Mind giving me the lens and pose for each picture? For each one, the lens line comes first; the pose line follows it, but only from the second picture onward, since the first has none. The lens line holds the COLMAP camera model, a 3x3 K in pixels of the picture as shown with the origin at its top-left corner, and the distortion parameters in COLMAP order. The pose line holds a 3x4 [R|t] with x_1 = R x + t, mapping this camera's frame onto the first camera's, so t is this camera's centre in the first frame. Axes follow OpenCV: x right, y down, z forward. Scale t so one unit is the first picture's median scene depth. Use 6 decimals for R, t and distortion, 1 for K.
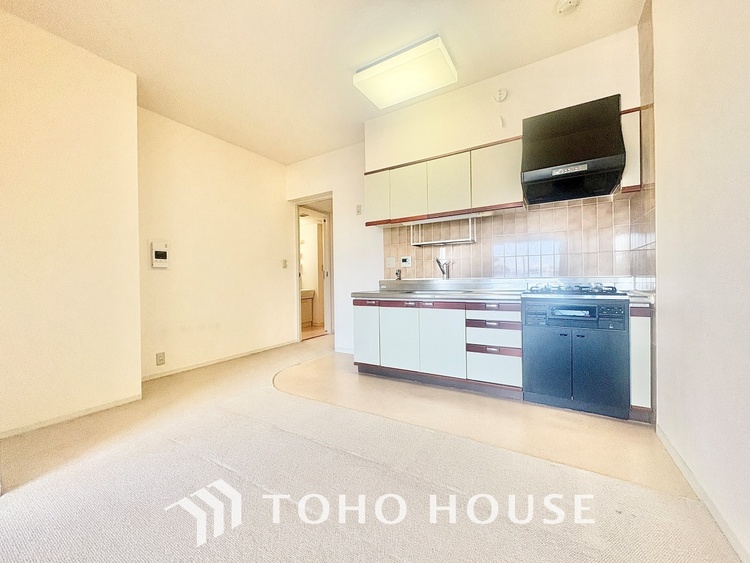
lens RADIAL K [[299.3, 0, 375.0], [0, 299.3, 281.5], [0, 0, 1]] dist [0.000655, 0.000158]
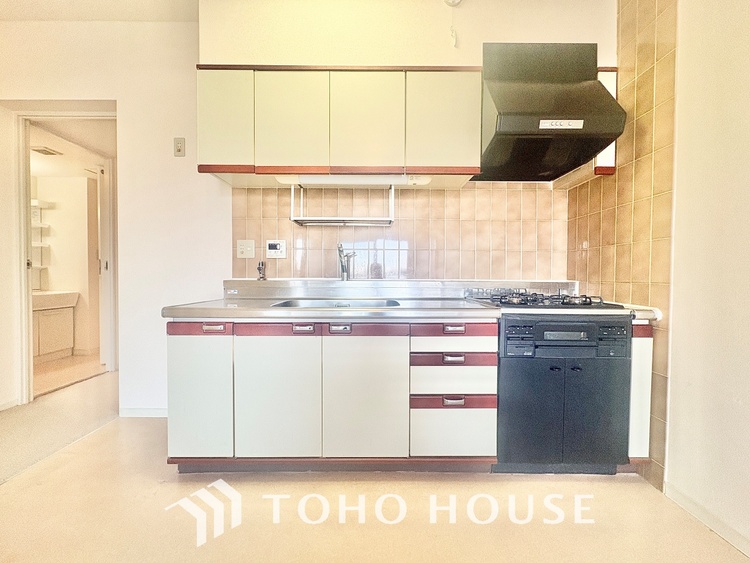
lens RADIAL K [[299.3, 0, 375.0], [0, 299.3, 281.5], [0, 0, 1]] dist [0.000655, 0.000158]
pose [[0.850732, 0.010382, 0.525497, -0.049663], [-0.015311, 0.999870, 0.005034, -0.010344], [-0.525376, -0.012328, 0.850781, 0.501497]]
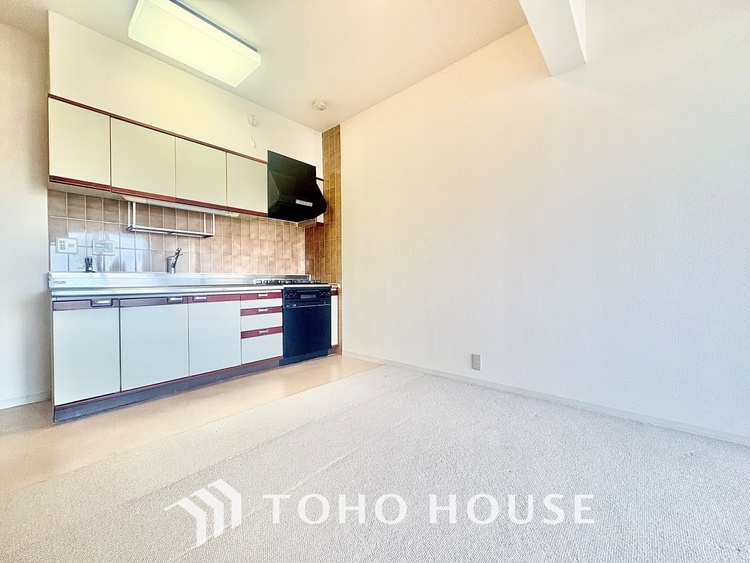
lens RADIAL K [[299.3, 0, 375.0], [0, 299.3, 281.5], [0, 0, 1]] dist [0.000655, 0.000158]
pose [[0.176432, 0.013622, 0.984218, -0.615553], [0.014310, 0.999763, -0.016402, 0.045354], [-0.984209, 0.016978, 0.176196, 0.299628]]
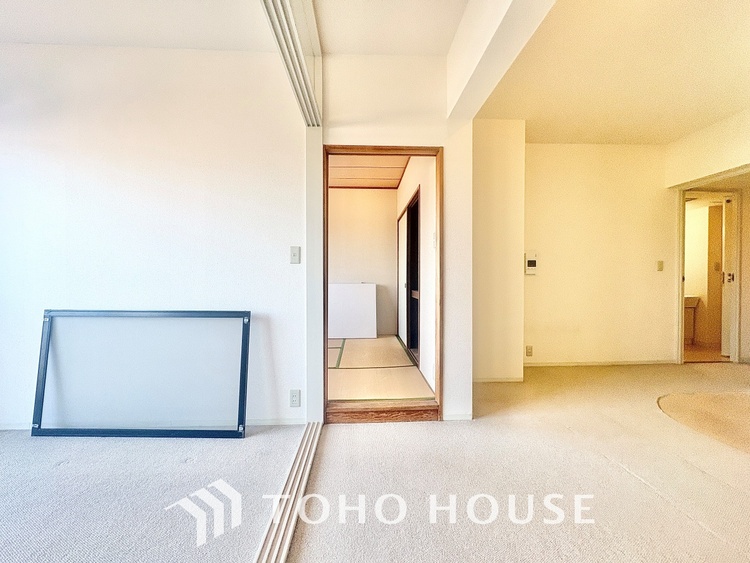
lens RADIAL K [[299.3, 0, 375.0], [0, 299.3, 281.5], [0, 0, 1]] dist [0.000655, 0.000158]
pose [[0.560036, 0.023443, -0.828137, -0.093694], [-0.011507, 0.999723, 0.020518, -0.038912], [0.828389, -0.001962, 0.560150, -0.189969]]
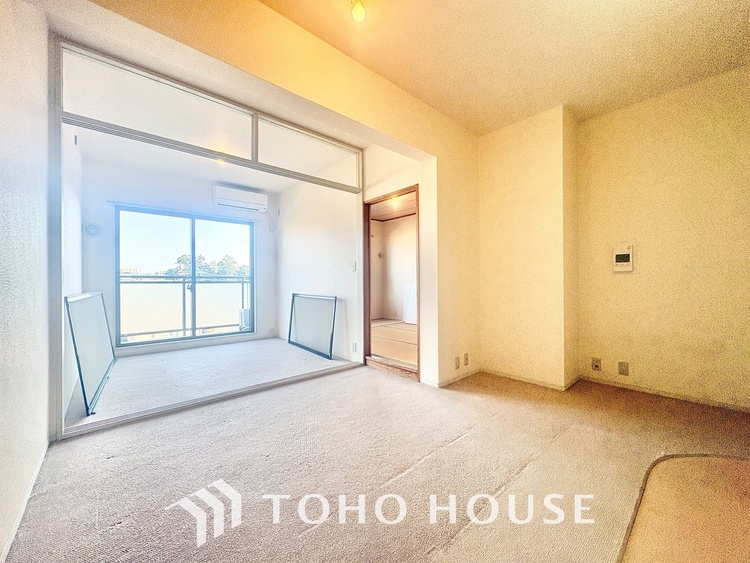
lens RADIAL K [[299.3, 0, 375.0], [0, 299.3, 281.5], [0, 0, 1]] dist [0.000655, 0.000158]
pose [[-0.289868, 0.015994, -0.956933, 0.456584], [0.006873, 0.999869, 0.014629, -0.038336], [0.957042, -0.002337, -0.289940, 0.588152]]
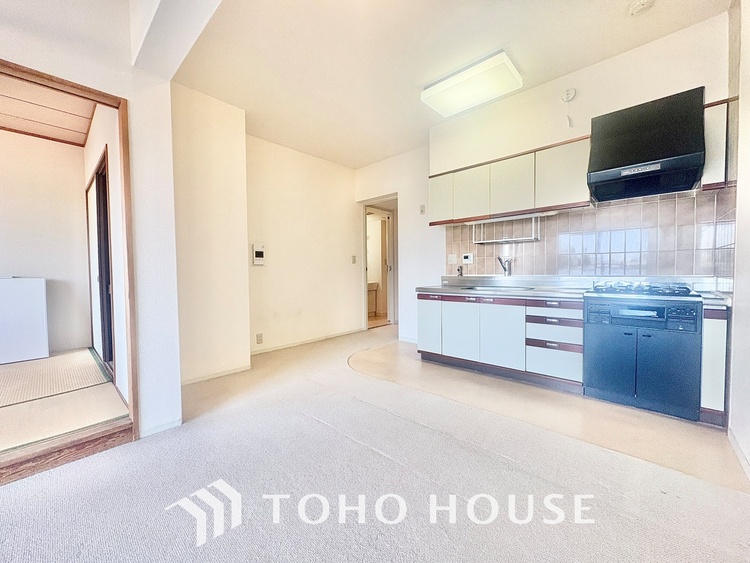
lens RADIAL K [[299.3, 0, 375.0], [0, 299.3, 281.5], [0, 0, 1]] dist [0.000655, 0.000158]
pose [[0.981251, 0.012058, -0.192357, -0.016592], [-0.006196, 0.999499, 0.031044, -0.020526], [0.192635, -0.029270, 0.980834, -0.124584]]
